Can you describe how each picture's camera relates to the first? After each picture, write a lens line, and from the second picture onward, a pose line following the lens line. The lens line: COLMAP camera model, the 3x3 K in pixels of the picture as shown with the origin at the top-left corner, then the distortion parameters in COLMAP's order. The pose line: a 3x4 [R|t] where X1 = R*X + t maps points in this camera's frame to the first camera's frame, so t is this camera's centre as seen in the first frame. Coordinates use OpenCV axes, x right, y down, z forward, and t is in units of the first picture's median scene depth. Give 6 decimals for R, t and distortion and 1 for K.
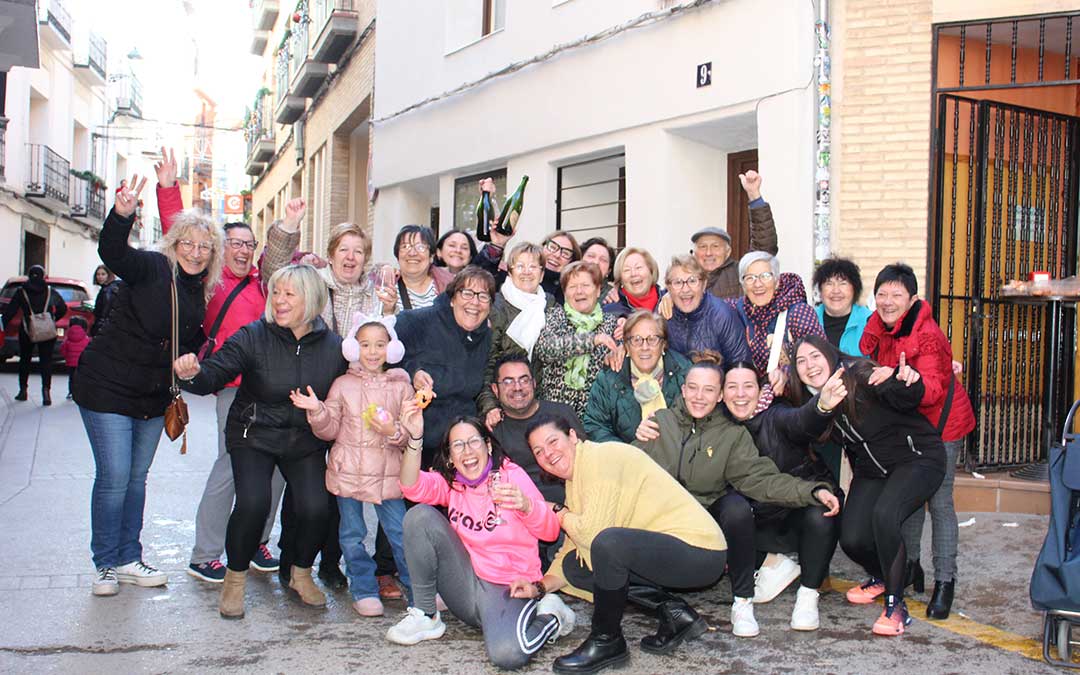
lens RADIAL K [[1151.0, 0, 543.3], [0, 1151.0, 340.7], [0, 0, 1]] dist [-0.024890, -0.001994]
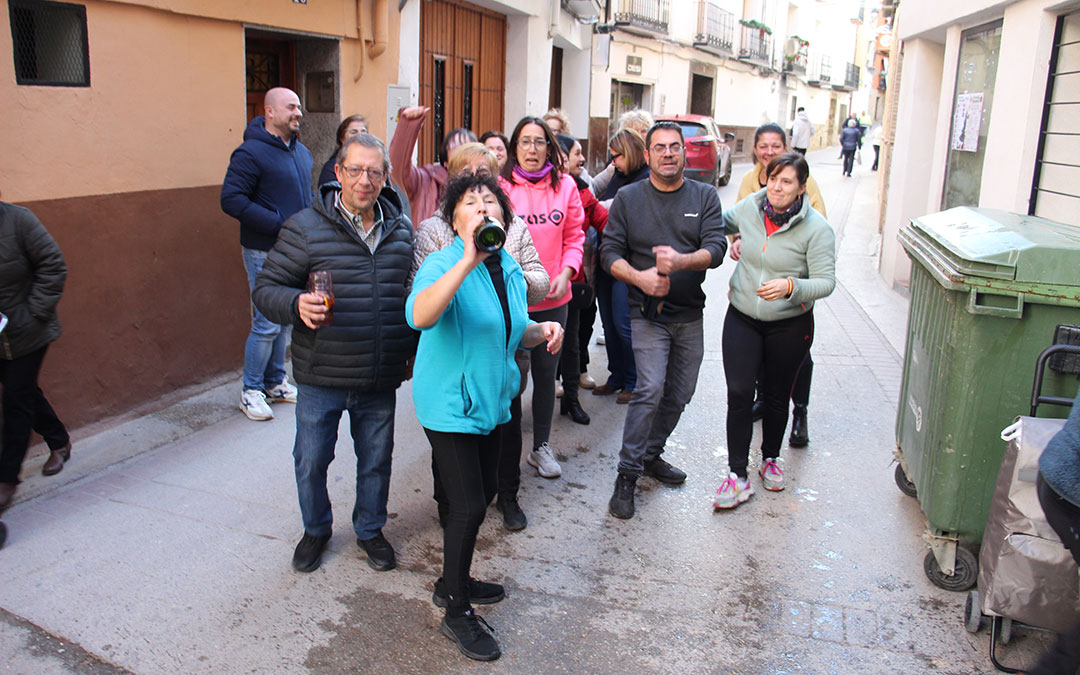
lens RADIAL K [[881.1, 0, 540.0], [0, 881.1, 337.5], [0, 0, 1]] dist [-0.174046, 0.161680]
pose [[0.773748, 0.152478, -0.614869, 0.130109], [-0.013098, 0.974244, 0.225115, -0.068659], [0.633358, -0.166129, 0.755817, 0.359409]]
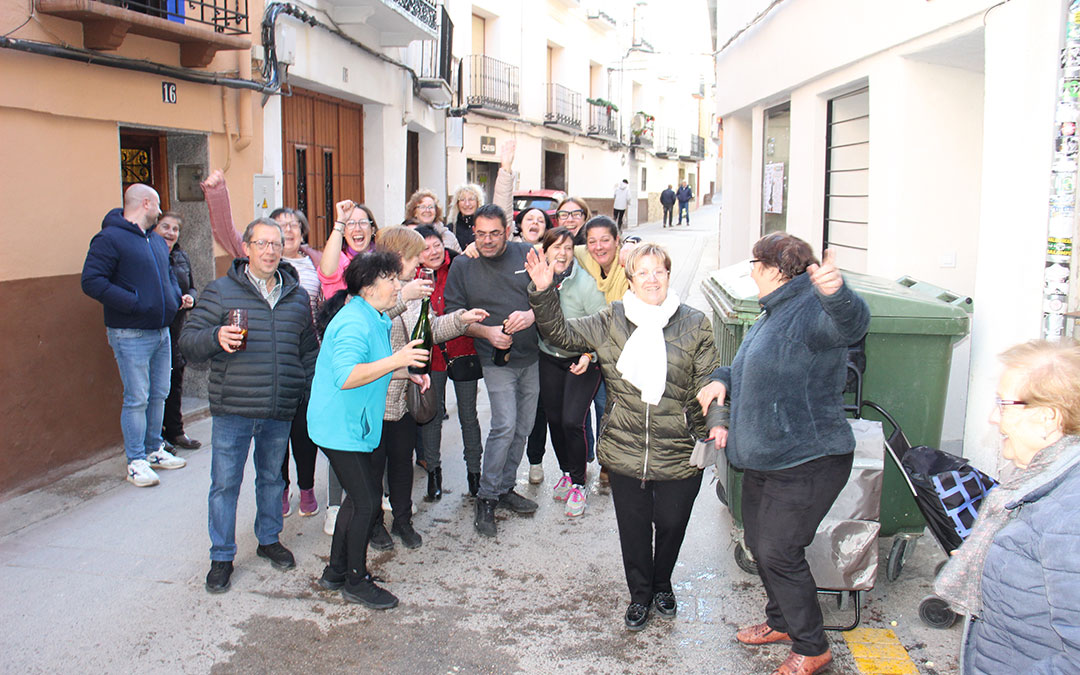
lens RADIAL K [[881.1, 0, 540.0], [0, 881.1, 337.5], [0, 0, 1]] dist [-0.174046, 0.161680]
pose [[0.861451, 0.056271, -0.504714, 0.183074], [0.018288, 0.989760, 0.141564, -0.069682], [0.507511, -0.131180, 0.851601, 0.305377]]
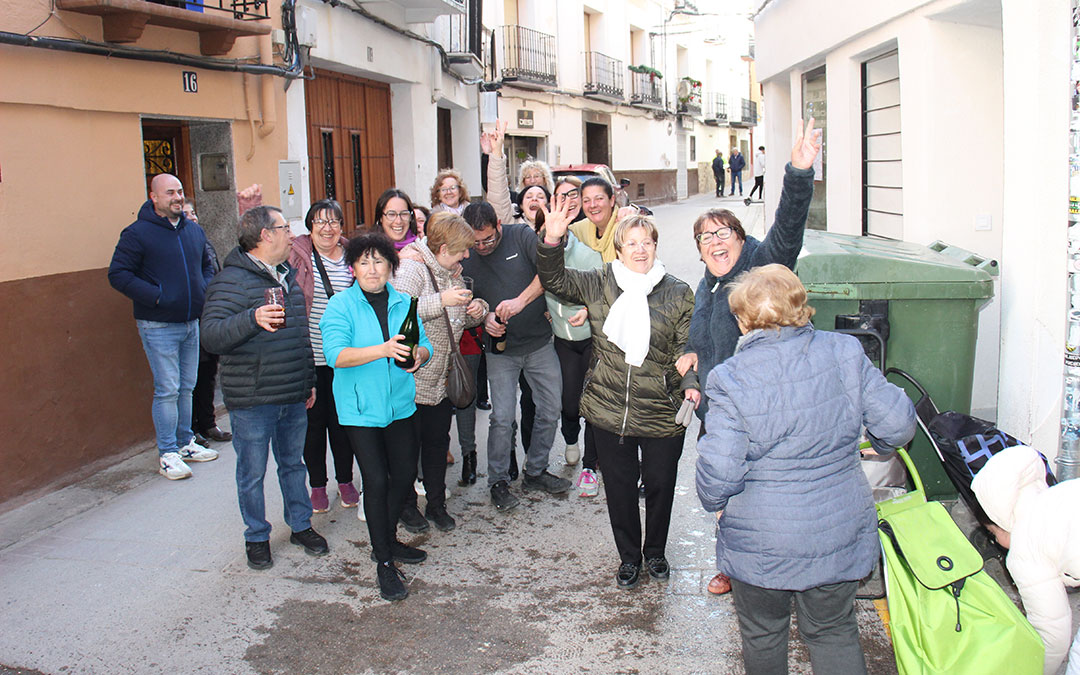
lens RADIAL K [[936.0, 0, 570.5], [0, 936.0, 315.2], [0, 0, 1]] dist [-0.176576, 0.167417]
pose [[0.850948, 0.025045, -0.524652, 0.210432], [0.054459, 0.989272, 0.135554, -0.070667], [0.522418, -0.143922, 0.840456, 0.287924]]
